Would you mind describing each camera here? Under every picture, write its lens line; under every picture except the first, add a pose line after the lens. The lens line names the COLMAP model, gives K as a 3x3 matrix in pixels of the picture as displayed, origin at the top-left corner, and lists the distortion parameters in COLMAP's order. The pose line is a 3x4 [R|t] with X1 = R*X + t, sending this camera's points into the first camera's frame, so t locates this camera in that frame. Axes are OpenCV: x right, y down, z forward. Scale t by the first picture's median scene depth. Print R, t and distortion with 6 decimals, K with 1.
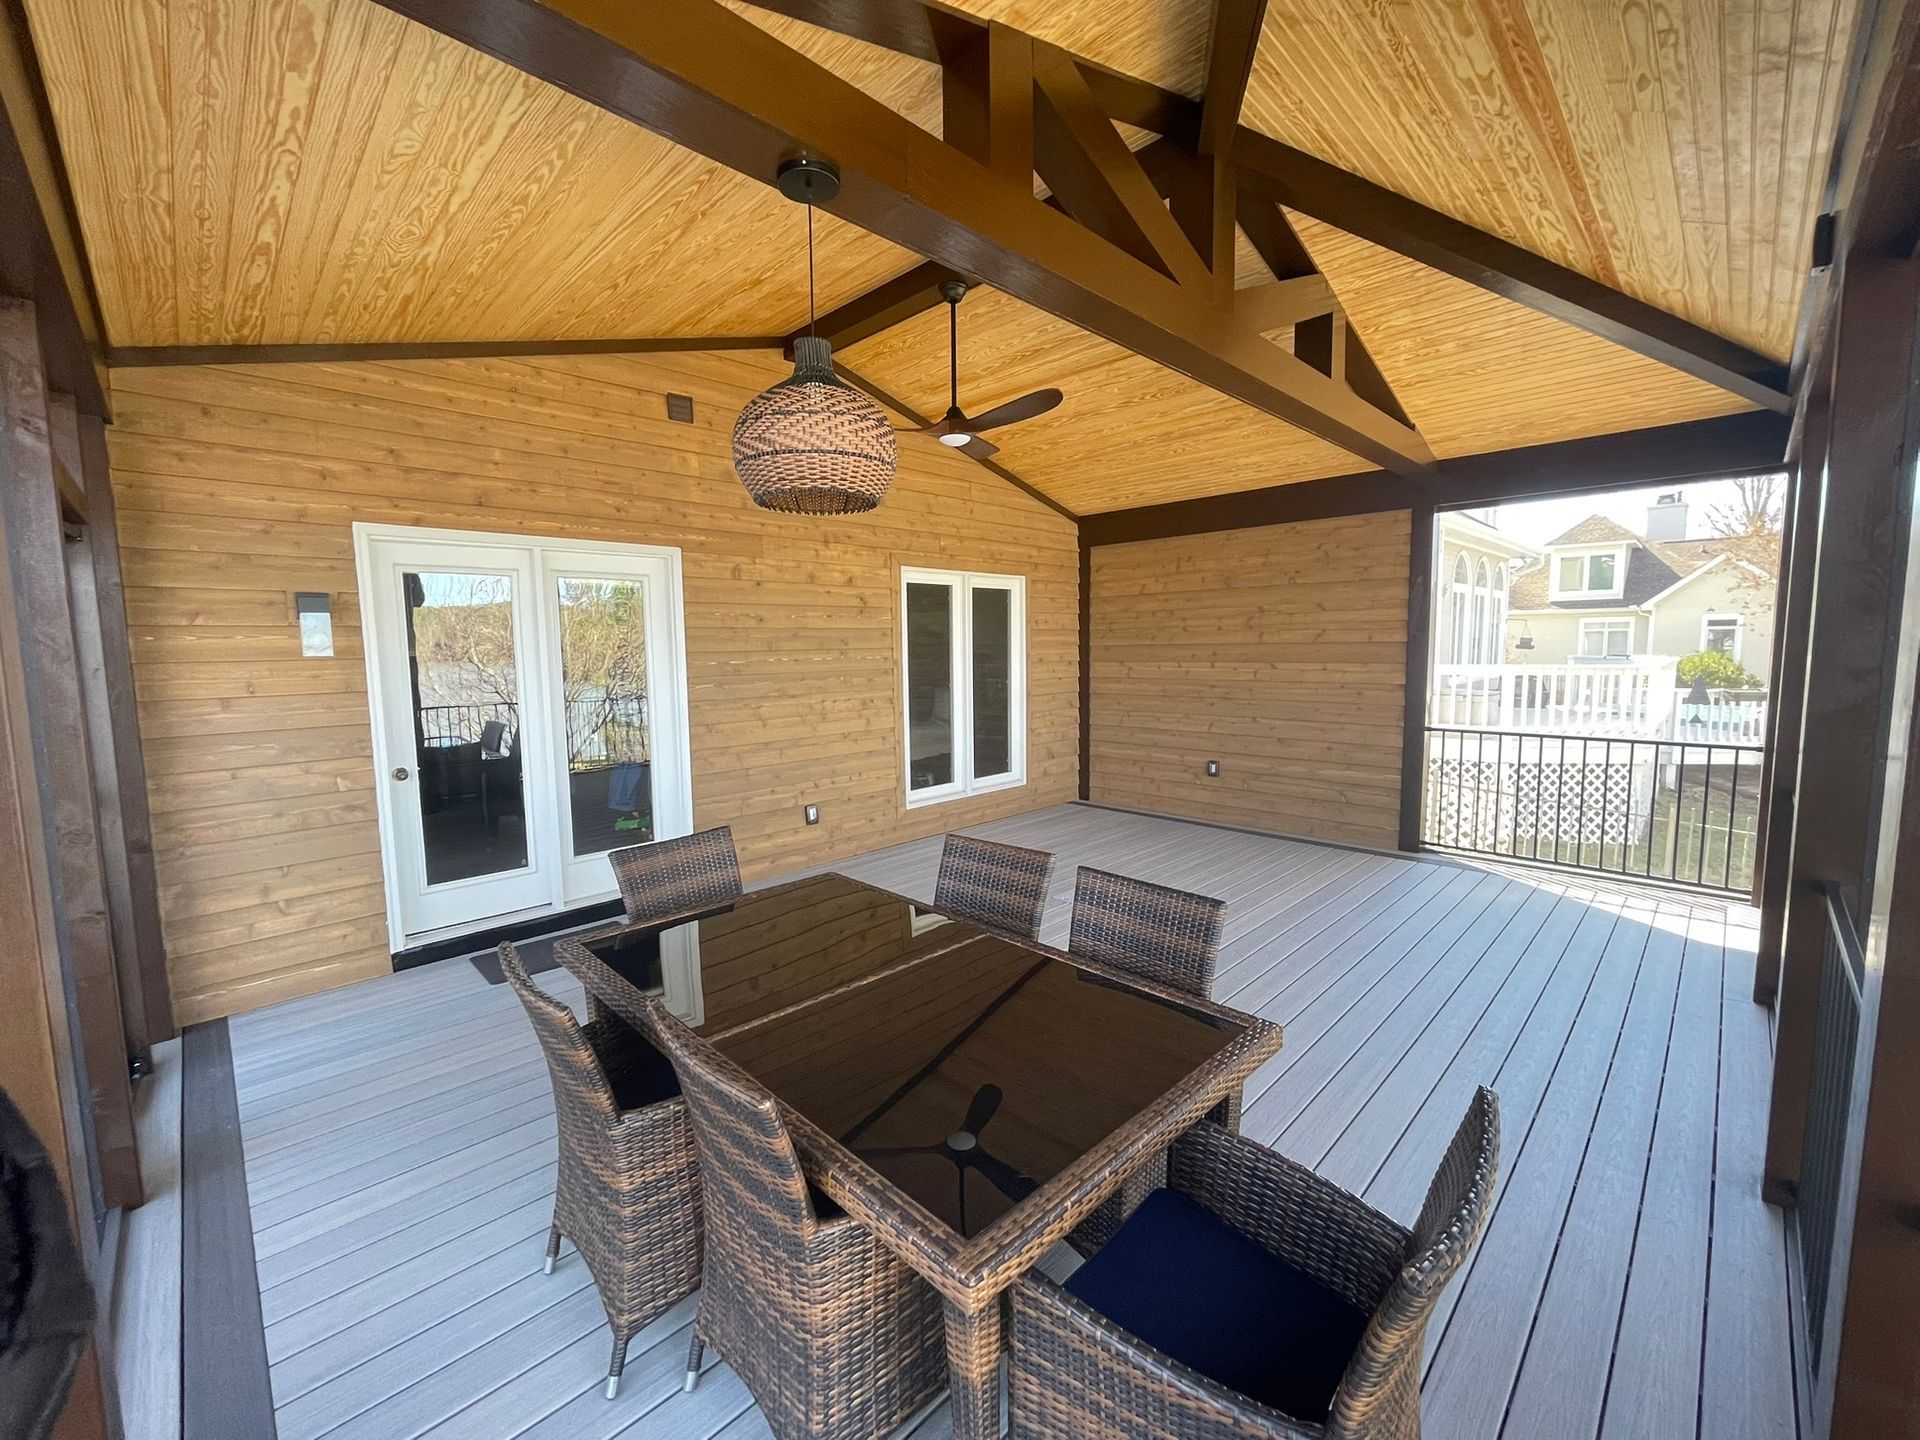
lens RADIAL K [[771.1, 0, 948.9], [0, 771.1, 712.9], [0, 0, 1]] dist [-0.005147, 0.001114]
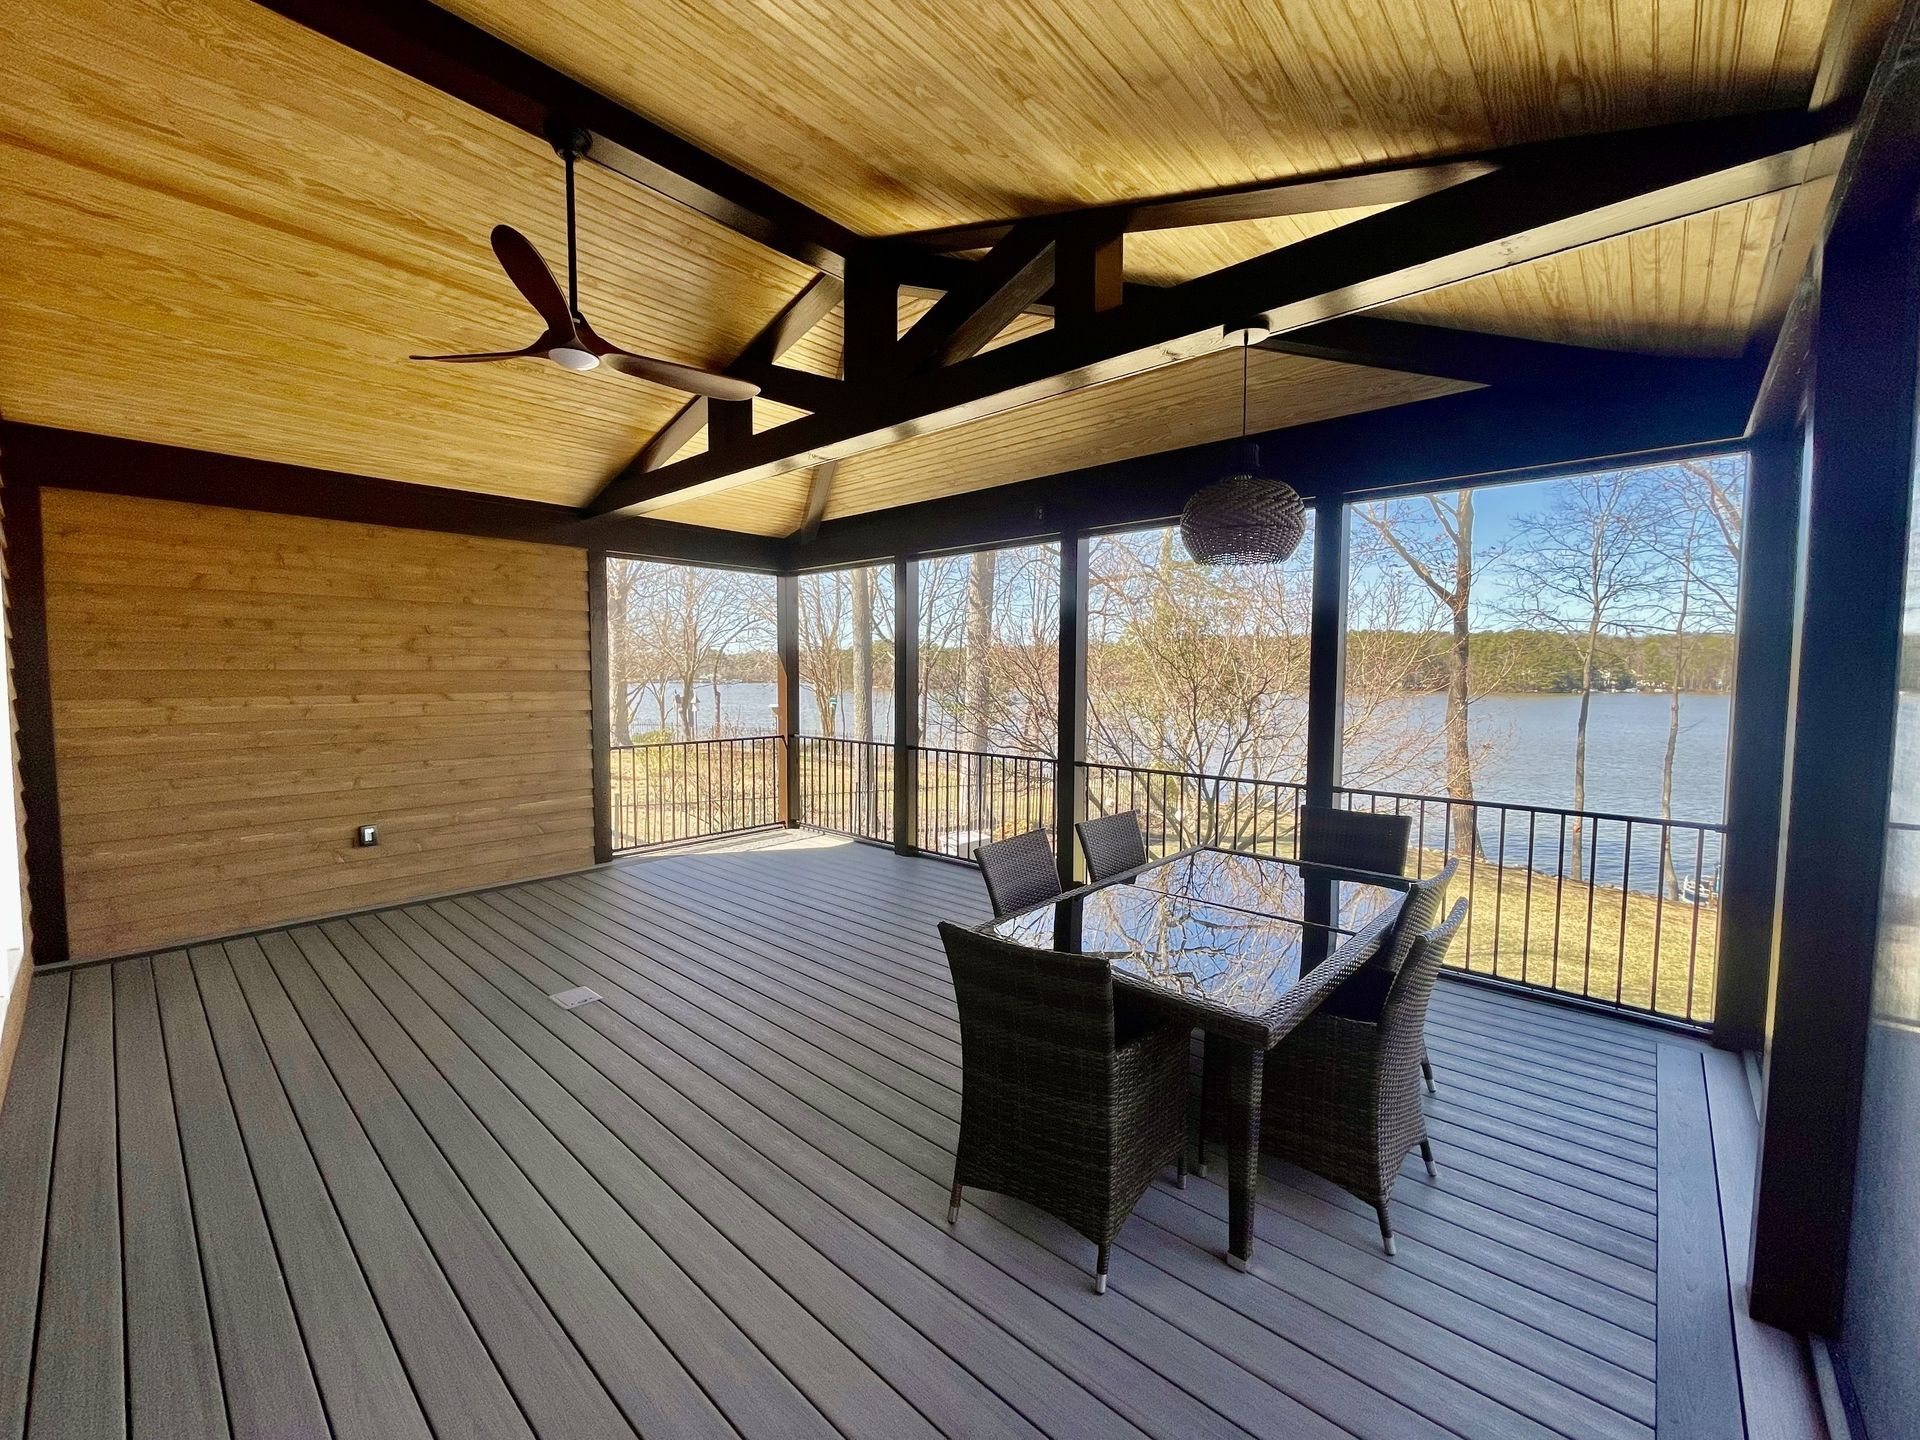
lens RADIAL K [[771.1, 0, 958.9], [0, 771.1, 713.3], [0, 0, 1]] dist [-0.005147, 0.001114]
pose [[-0.056176, -0.041709, 0.997549, -0.526180], [0.084549, 0.995339, 0.046377, -0.039562], [-0.994835, 0.086947, -0.052388, 0.553371]]
